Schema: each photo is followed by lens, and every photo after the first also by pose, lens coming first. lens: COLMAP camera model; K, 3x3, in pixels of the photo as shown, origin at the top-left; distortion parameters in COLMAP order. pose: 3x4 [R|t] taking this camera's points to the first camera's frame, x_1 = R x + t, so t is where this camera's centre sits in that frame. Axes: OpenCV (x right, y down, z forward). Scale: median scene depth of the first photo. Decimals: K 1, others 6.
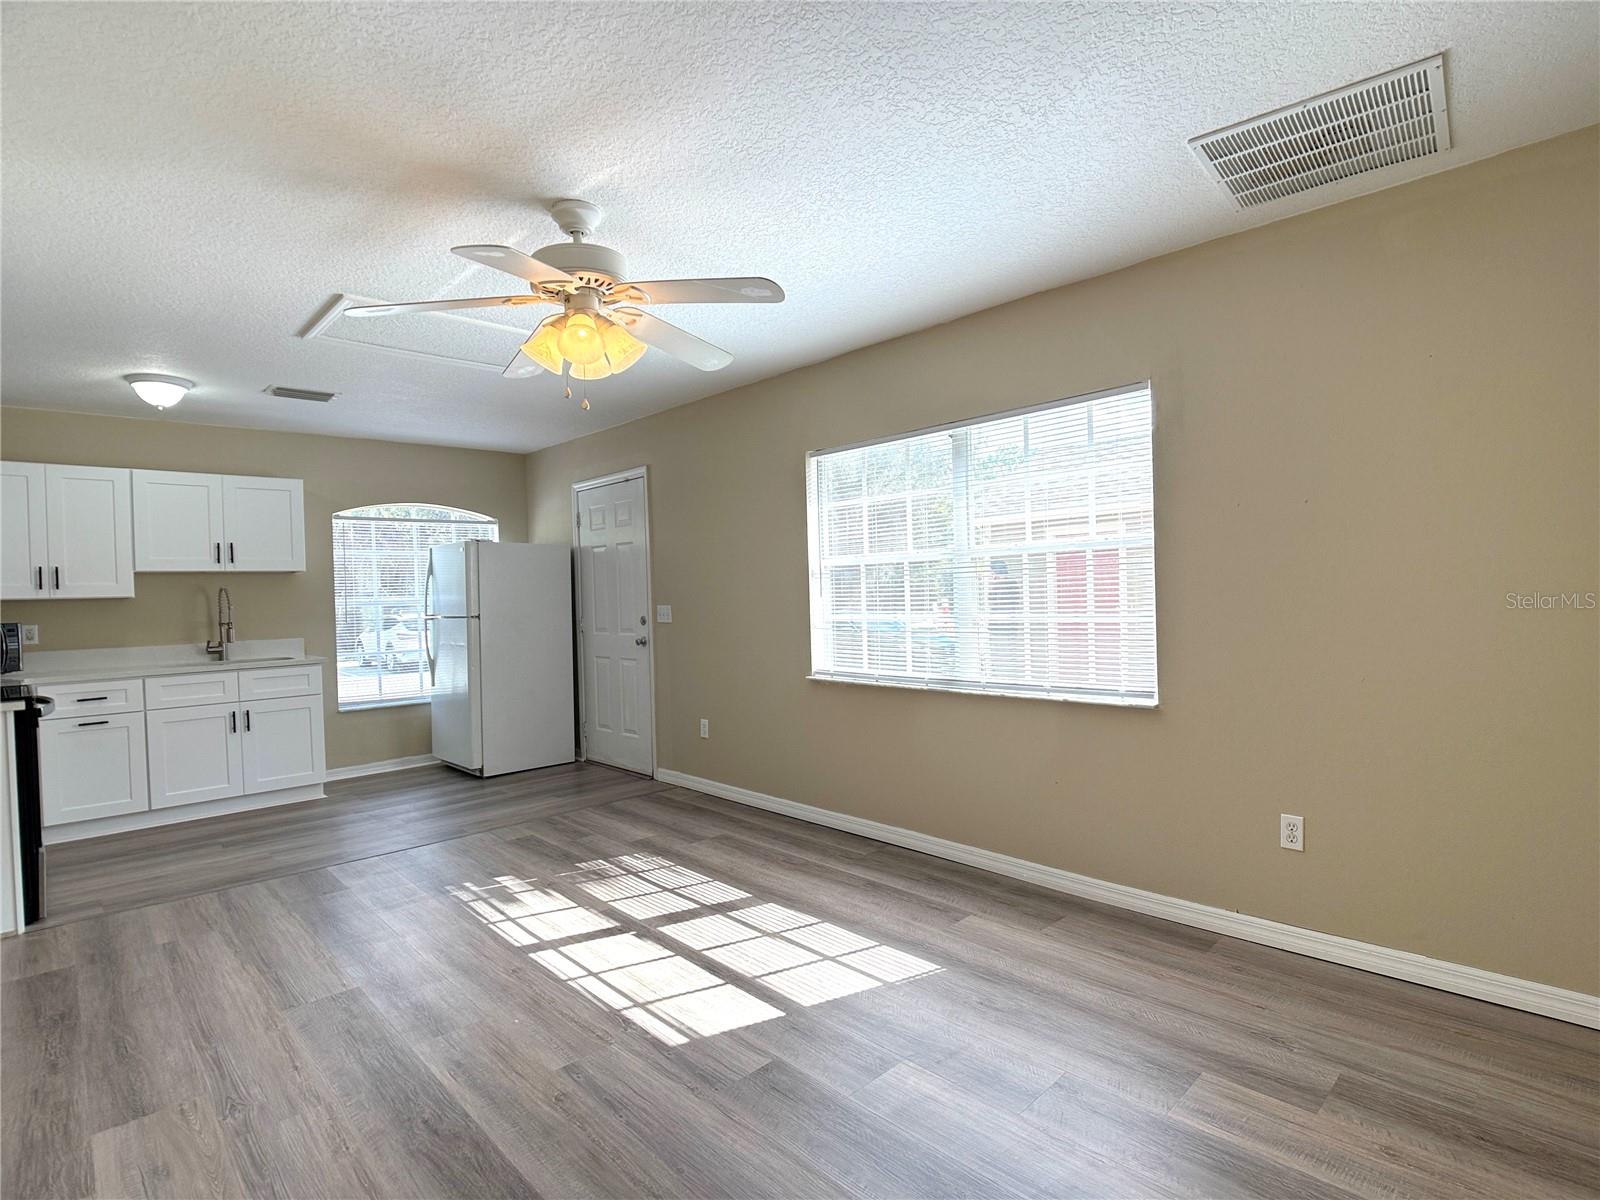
lens RADIAL K [[806.0, 0, 809.2], [0, 806.0, 599.3], [0, 0, 1]] dist [-0.013333, -0.010441]
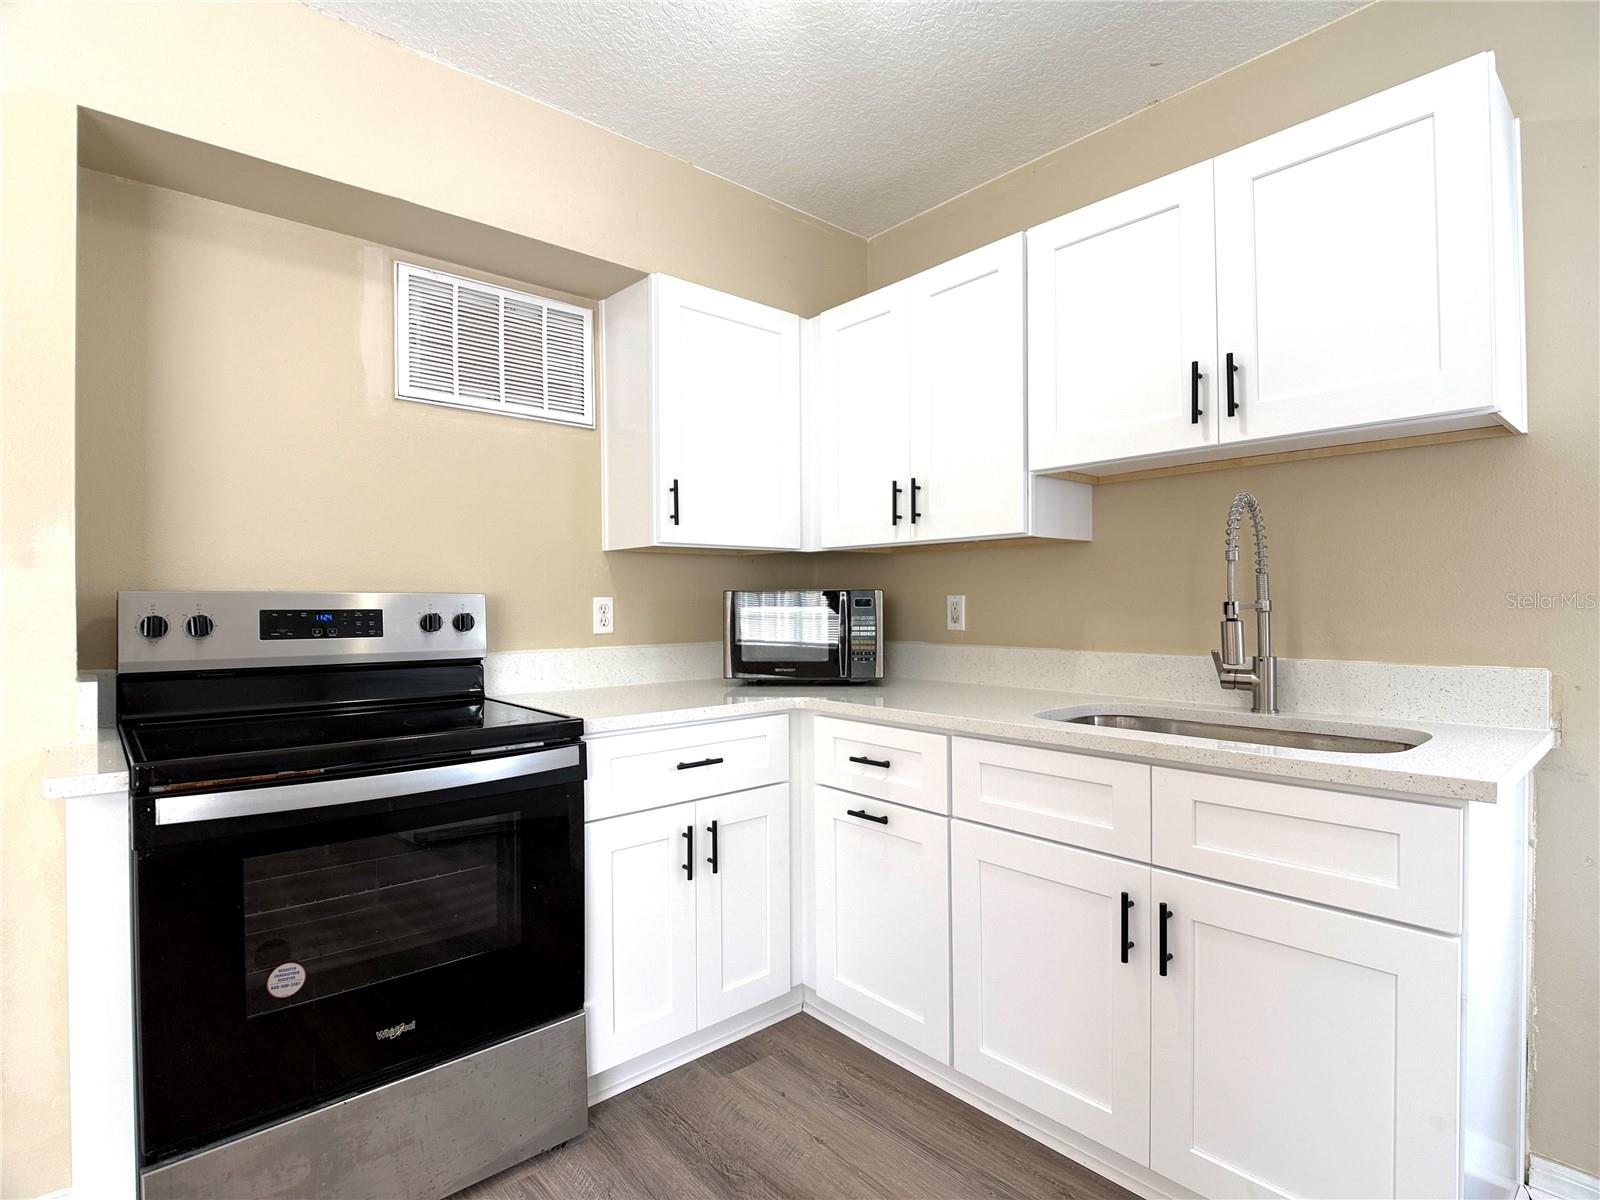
lens RADIAL K [[806.0, 0, 808.9], [0, 806.0, 606.6], [0, 0, 1]] dist [-0.013333, -0.010441]
pose [[-0.044007, 0.033768, -0.998460, -0.538121], [-0.002771, 0.999421, 0.033923, 0.027798], [0.999027, 0.004260, -0.043888, 1.163308]]
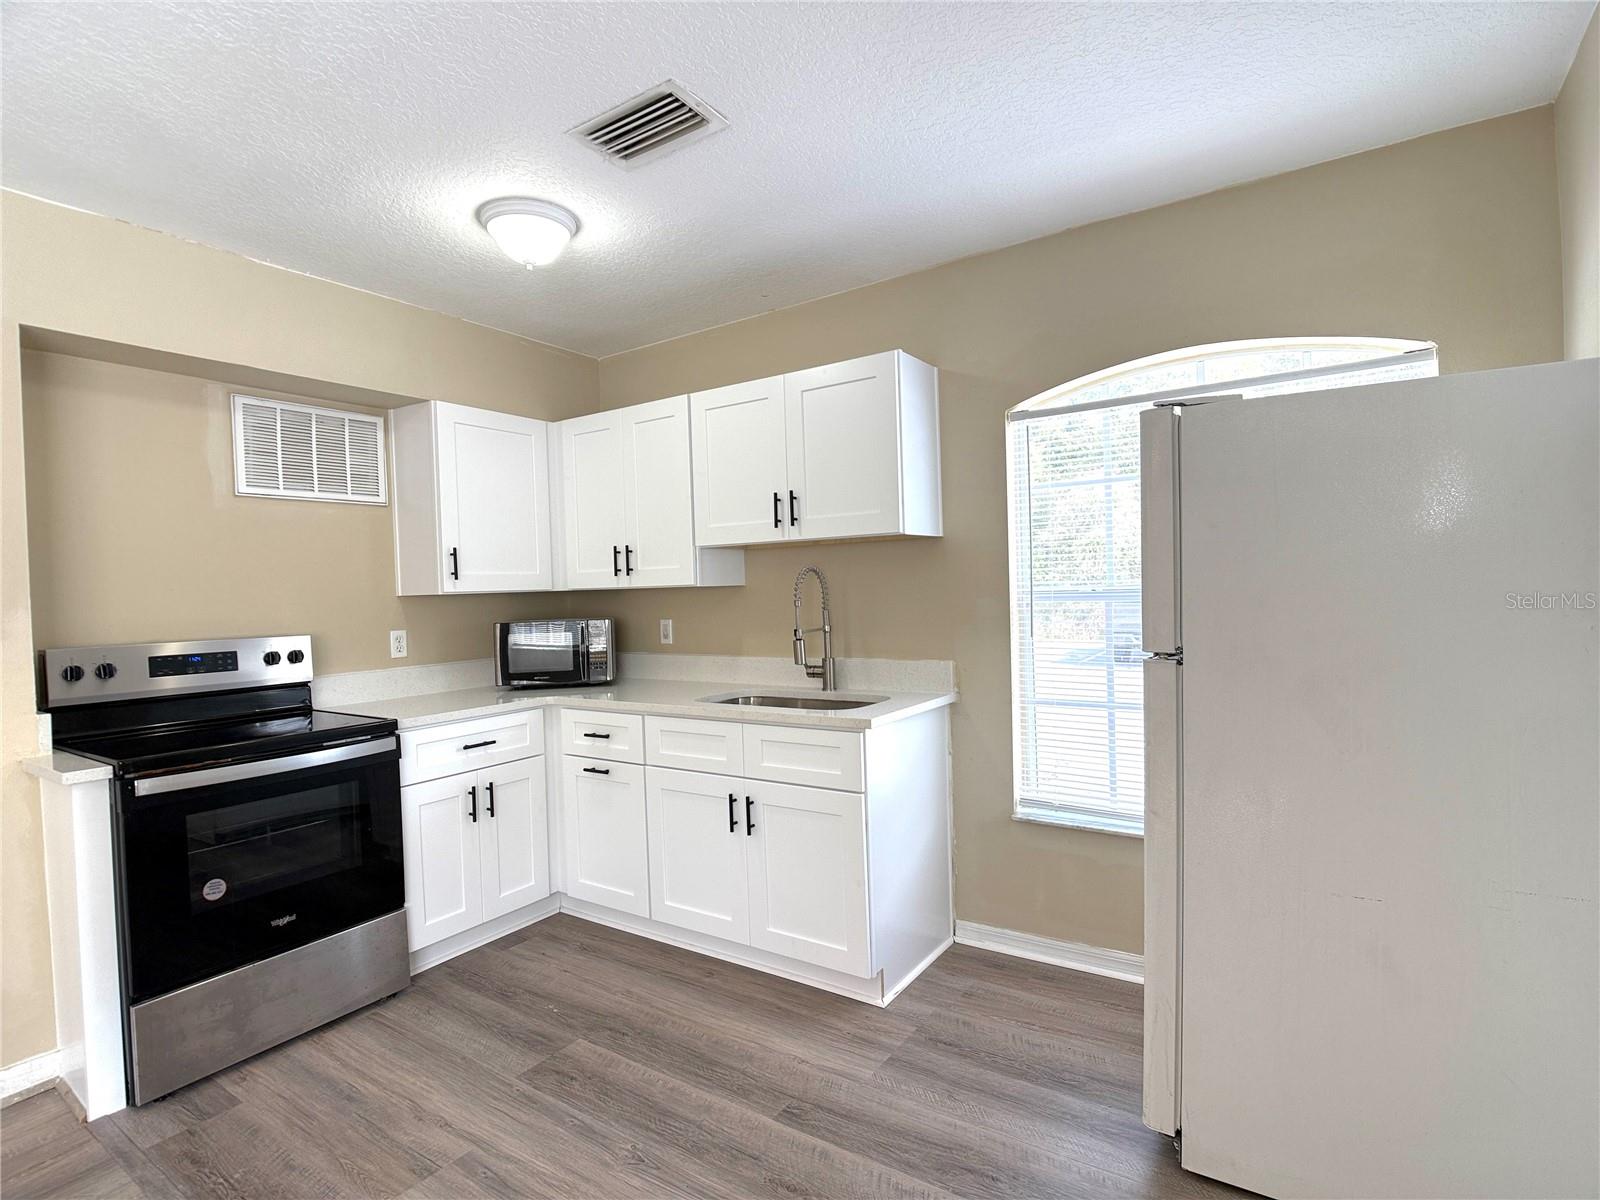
lens RADIAL K [[806.0, 0, 803.8], [0, 806.0, 602.1], [0, 0, 1]] dist [-0.013333, -0.010441]
pose [[0.213695, 0.037101, -0.976196, -0.219760], [0.014744, 0.999042, 0.041197, -0.019980], [0.976789, -0.023196, 0.212943, 1.216355]]
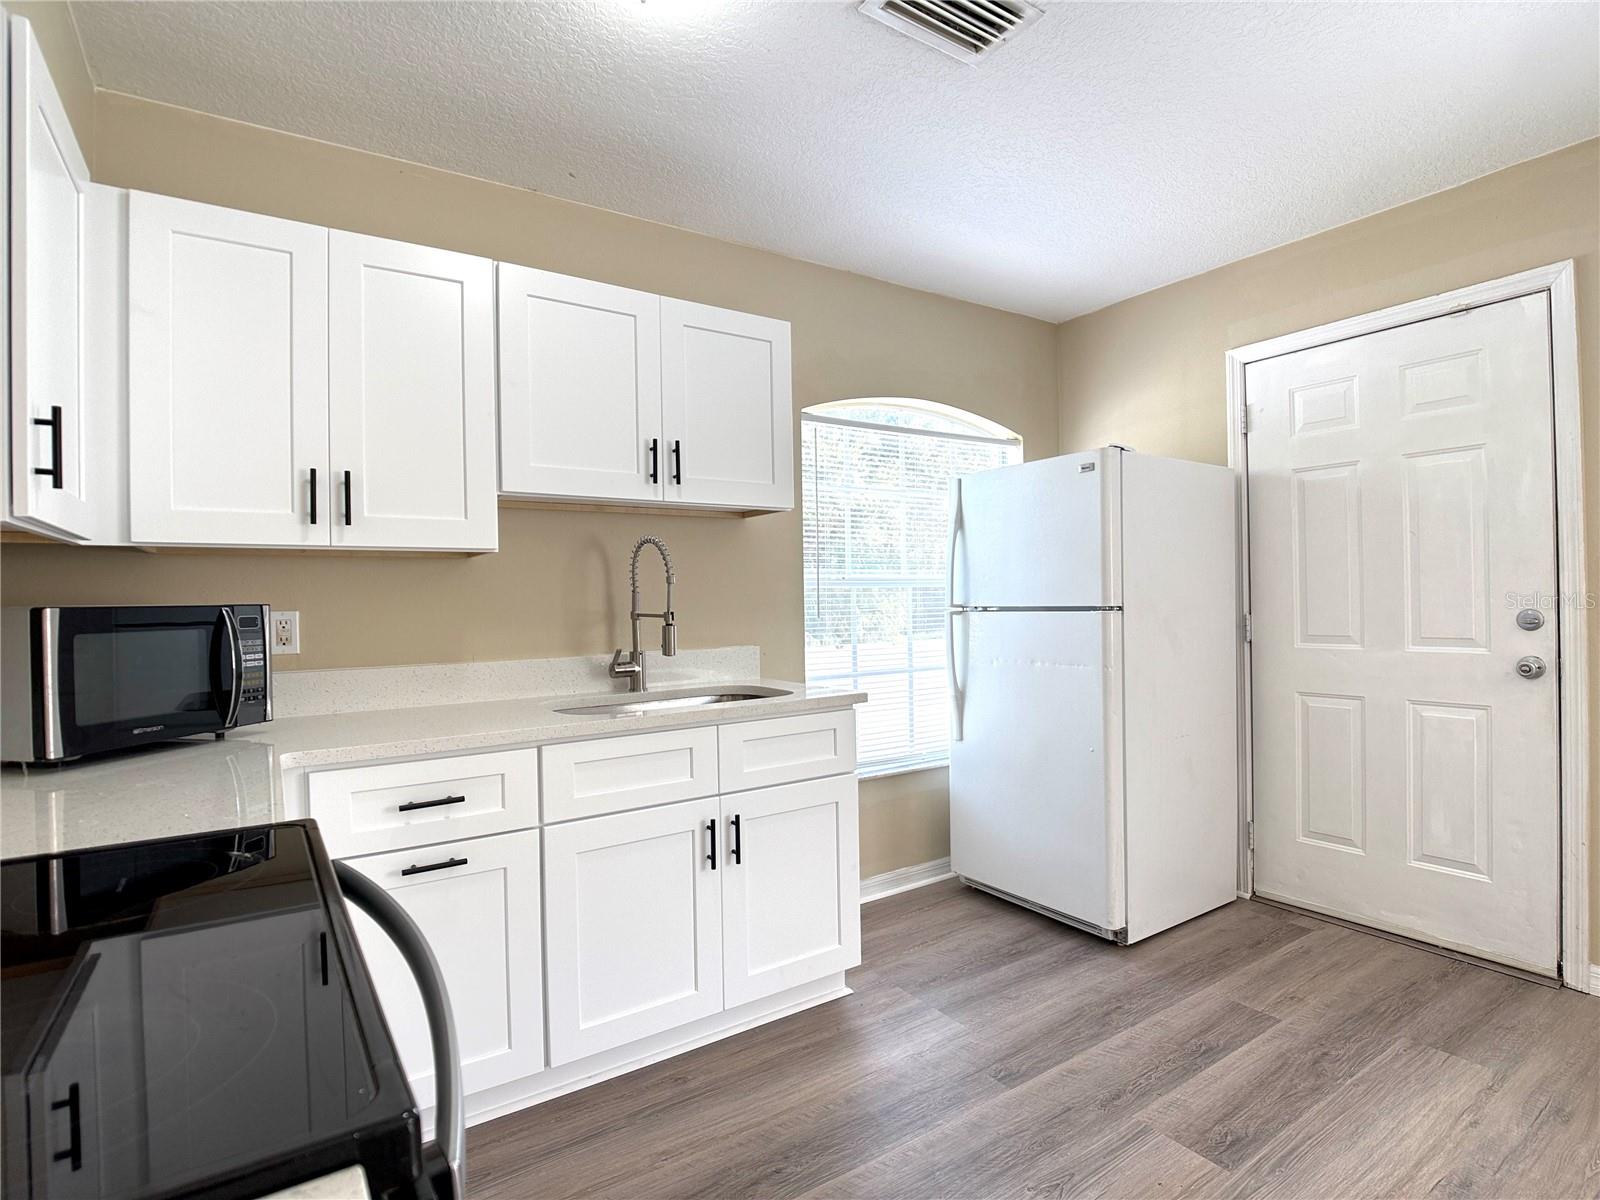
lens RADIAL K [[806.0, 0, 813.8], [0, 806.0, 601.0], [0, 0, 1]] dist [-0.013333, -0.010441]
pose [[0.984570, 0.010122, -0.174699, -0.774340], [-0.010574, 0.999943, -0.001662, 0.030878], [0.174672, 0.003483, 0.984620, 0.762338]]
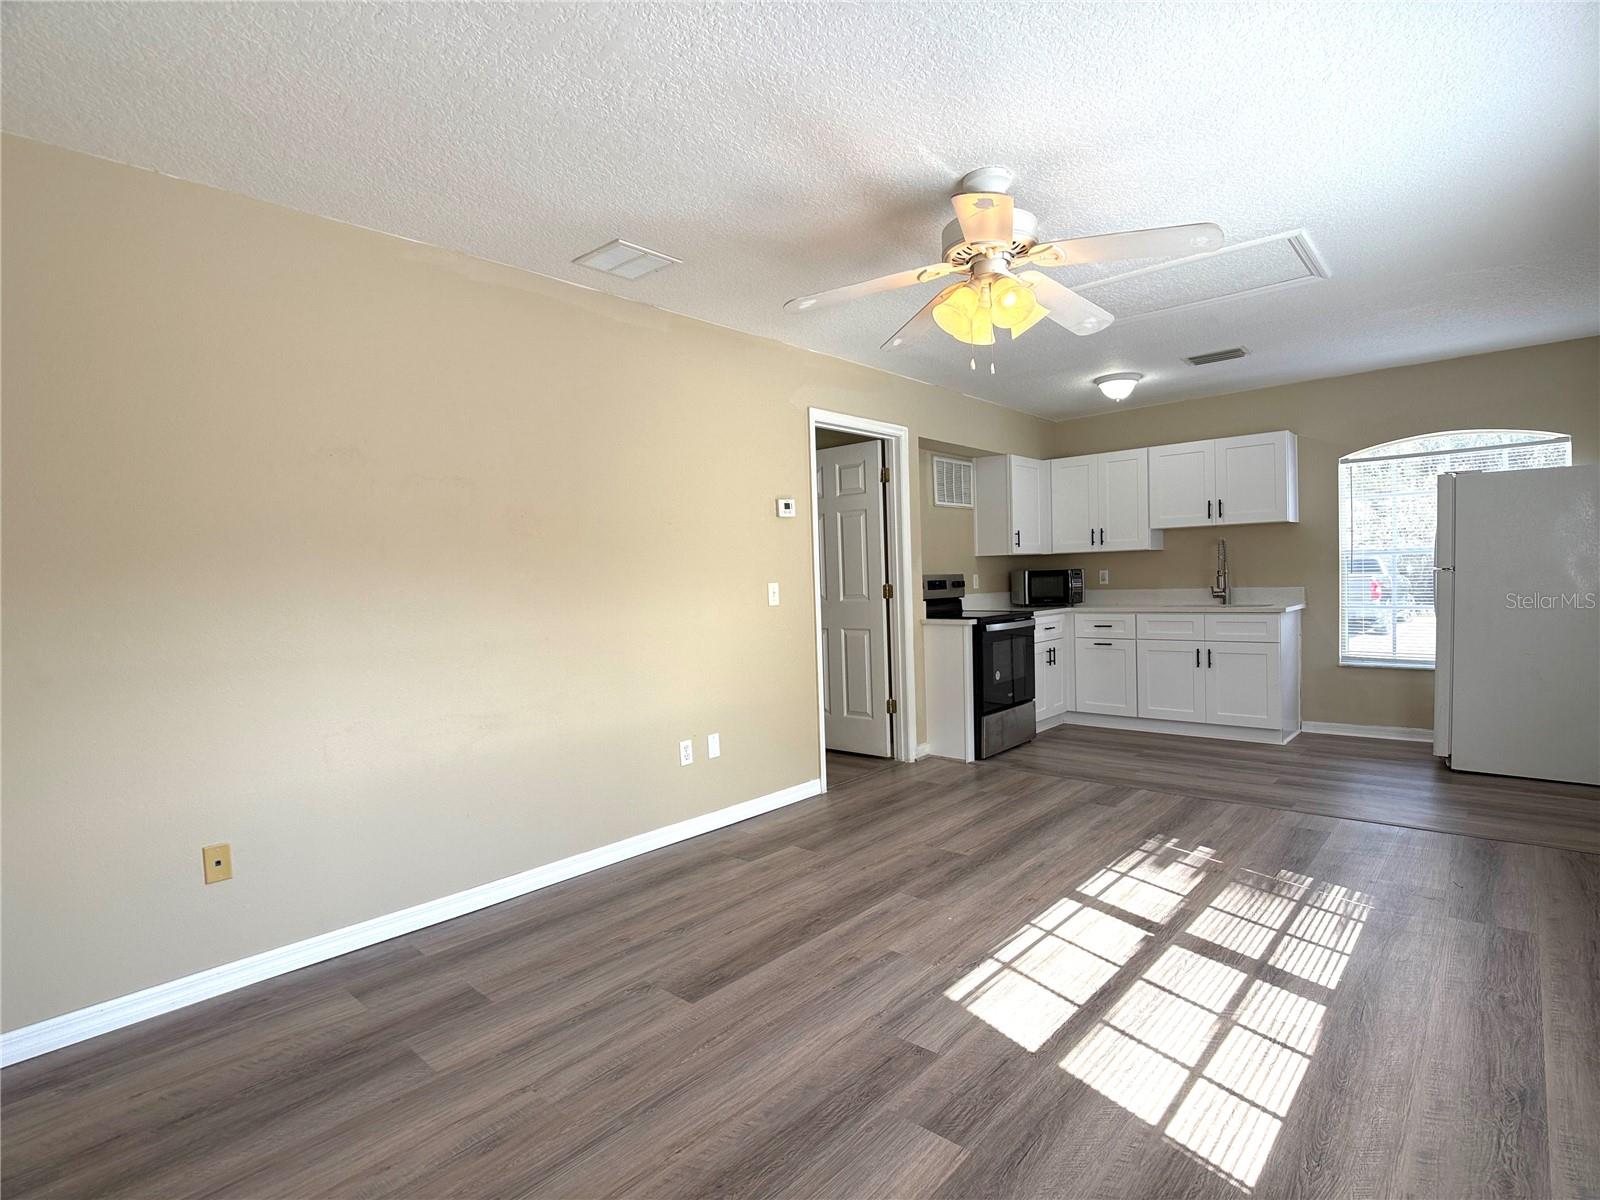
lens RADIAL K [[806.0, 0, 800.7], [0, 806.0, 603.6], [0, 0, 1]] dist [-0.013333, -0.010441]
pose [[0.063404, 0.060284, -0.996166, 0.506667], [0.019884, 0.997899, 0.061654, -0.008650], [0.997790, -0.023717, 0.062072, 0.470133]]
